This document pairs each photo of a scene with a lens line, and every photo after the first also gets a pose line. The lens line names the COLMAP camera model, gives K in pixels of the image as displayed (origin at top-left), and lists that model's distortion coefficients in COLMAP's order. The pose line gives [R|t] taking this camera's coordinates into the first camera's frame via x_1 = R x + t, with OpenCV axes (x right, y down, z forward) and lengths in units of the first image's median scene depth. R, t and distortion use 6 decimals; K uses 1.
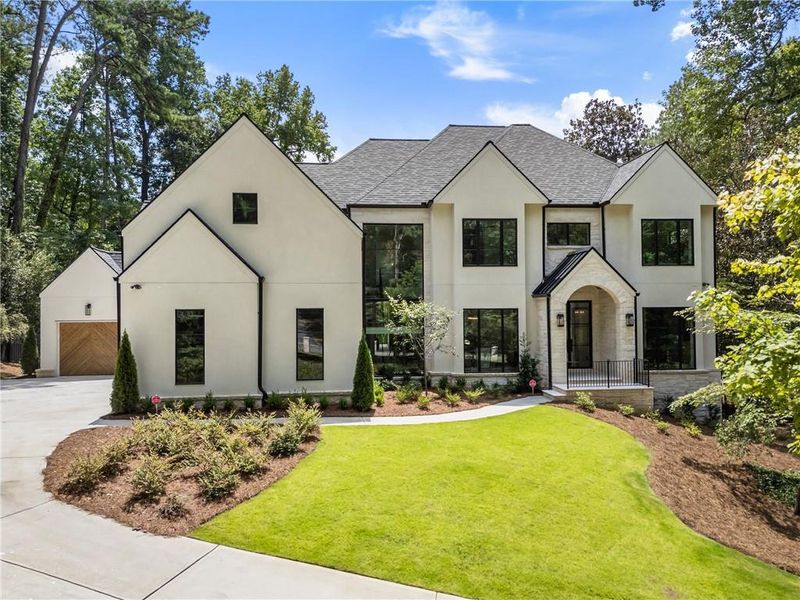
lens RADIAL K [[580.8, 0, 400.0], [0, 580.8, 300.0], [0, 0, 1]] dist [0.027952, -0.002782]
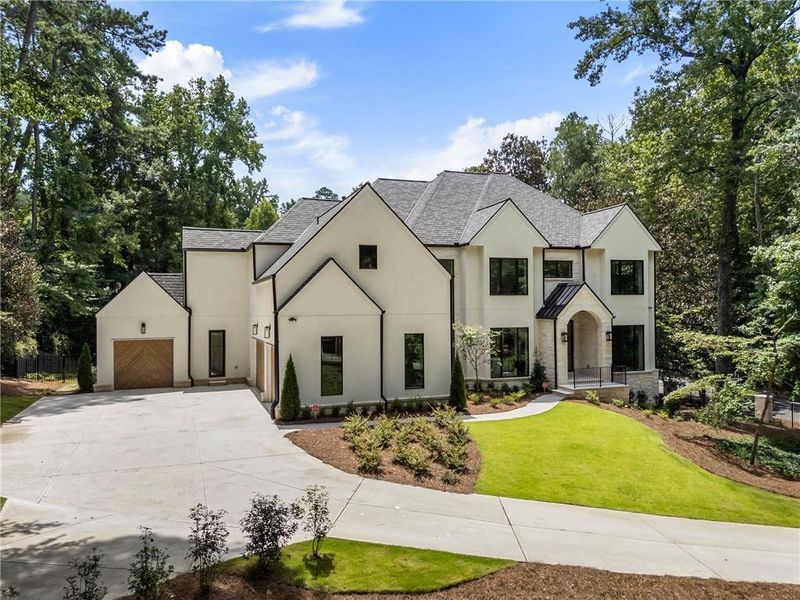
lens RADIAL K [[580.8, 0, 400.0], [0, 580.8, 300.0], [0, 0, 1]] dist [0.027952, -0.002782]
pose [[0.973422, 0.002721, 0.229004, -0.377806], [-0.004286, 0.999971, 0.006334, -0.054216], [-0.228980, -0.007147, 0.973405, -0.203281]]
